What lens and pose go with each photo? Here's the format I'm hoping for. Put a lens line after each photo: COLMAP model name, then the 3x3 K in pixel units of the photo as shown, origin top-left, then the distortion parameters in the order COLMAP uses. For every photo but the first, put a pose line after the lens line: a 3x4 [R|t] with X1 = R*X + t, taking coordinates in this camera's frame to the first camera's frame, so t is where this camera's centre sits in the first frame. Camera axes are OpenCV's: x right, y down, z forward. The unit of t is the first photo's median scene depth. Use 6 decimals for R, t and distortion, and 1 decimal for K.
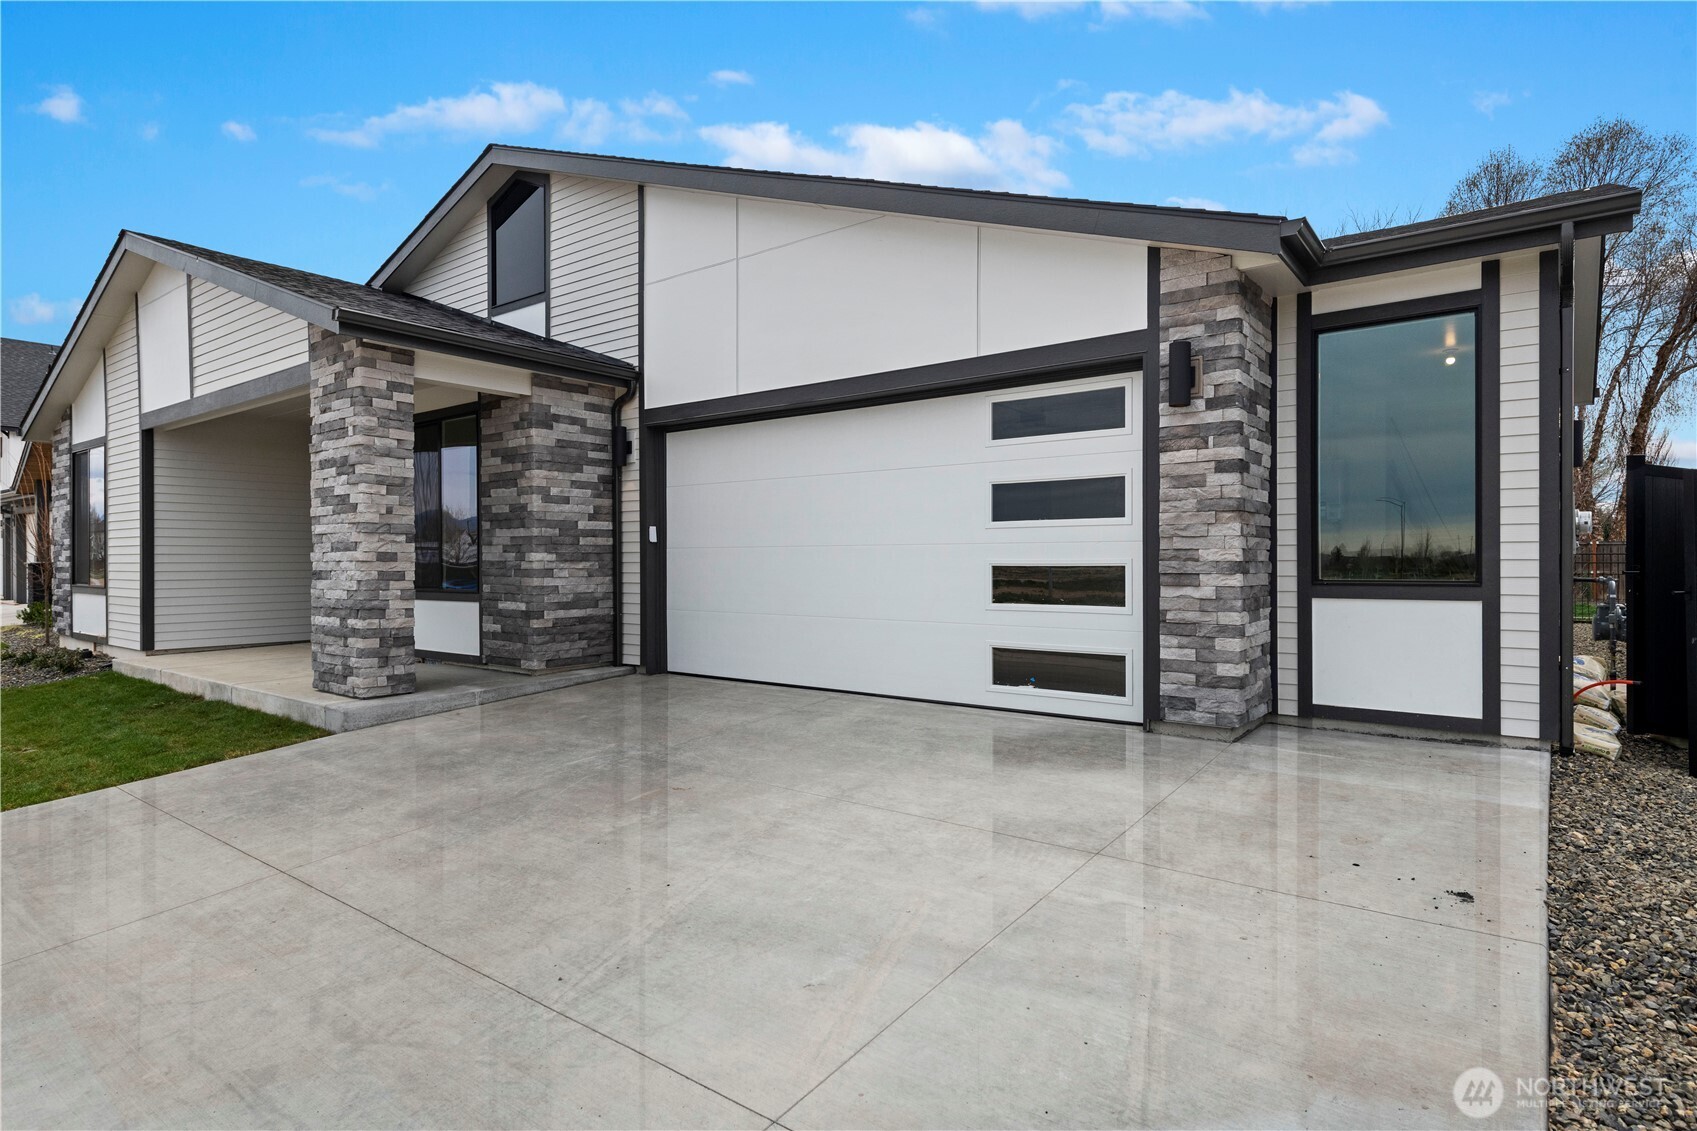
lens RADIAL K [[908.1, 0, 850.8], [0, 908.1, 563.2], [0, 0, 1]] dist [0.001571, -0.000216]
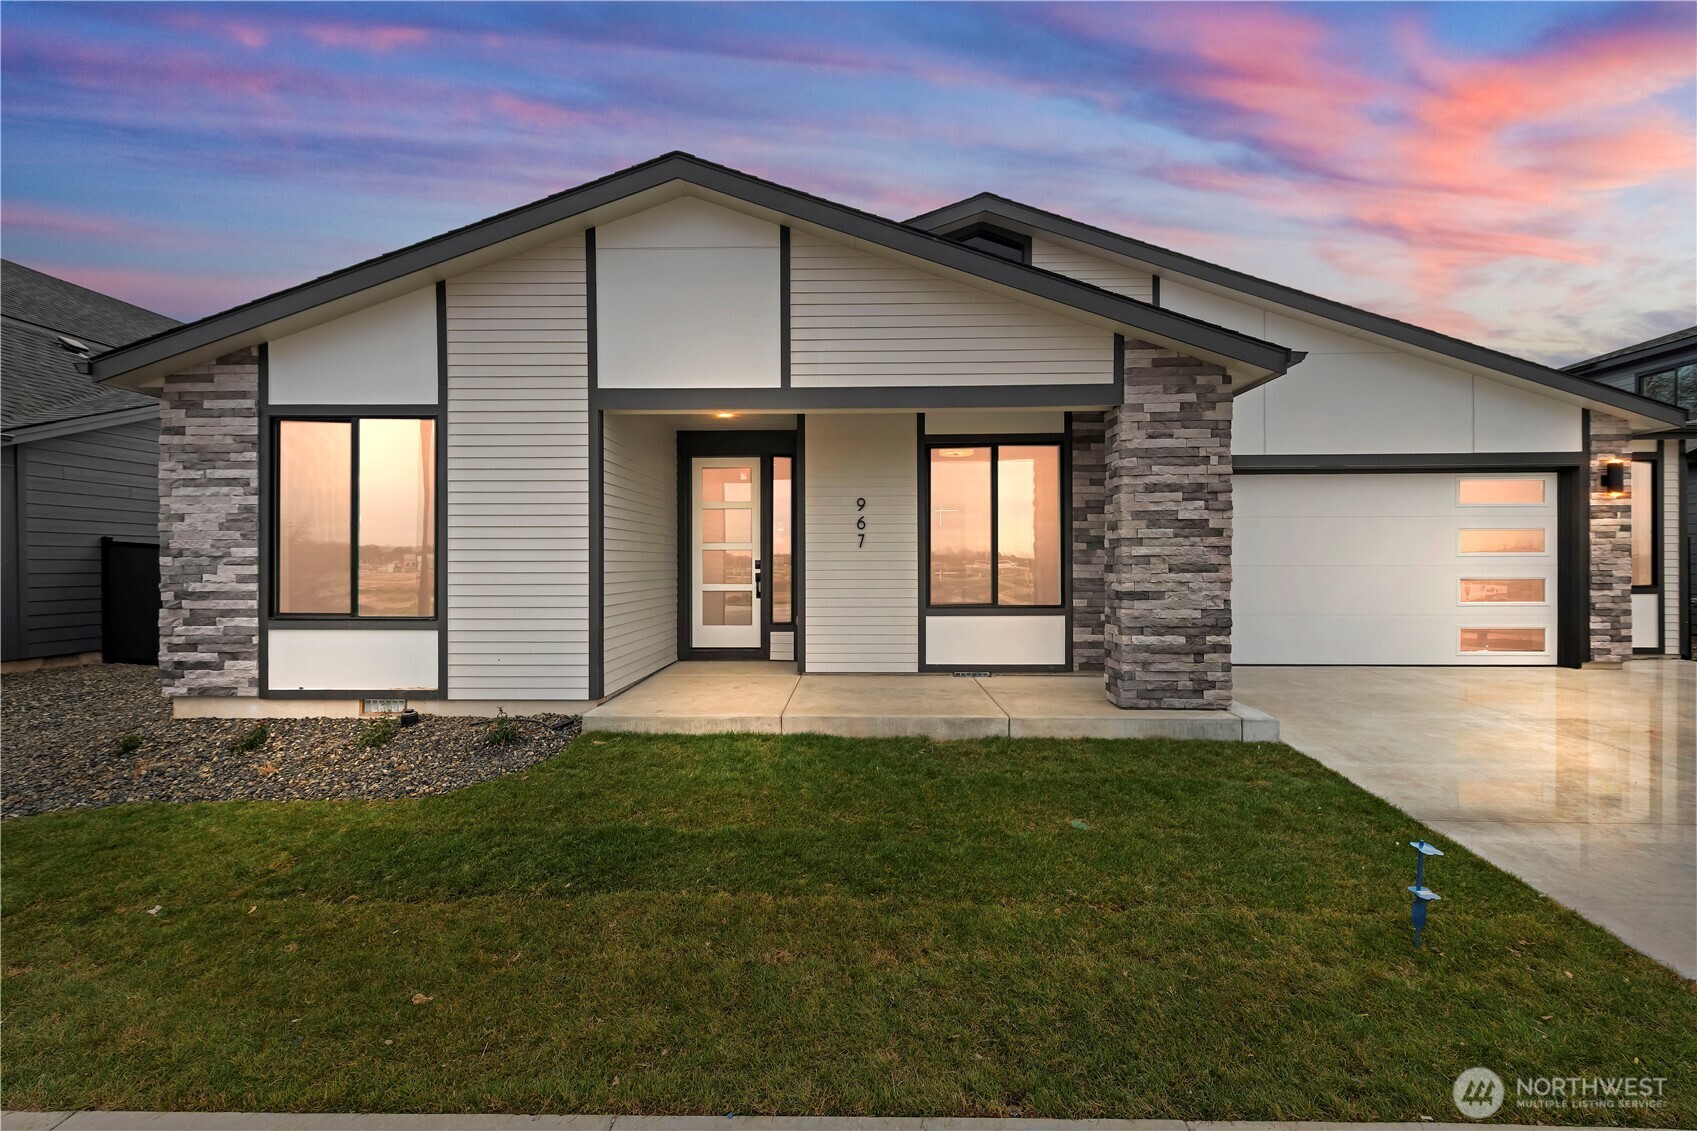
lens RADIAL K [[665.1, 0, 848.5], [0, 665.1, 564.7], [0, 0, 1]] dist [0.003299, -0.000222]
pose [[0.811109, -0.000741, 0.584894, -1.733749], [0.002357, 0.999995, -0.002002, -0.028364], [-0.584890, 0.003002, 0.811107, 0.787762]]
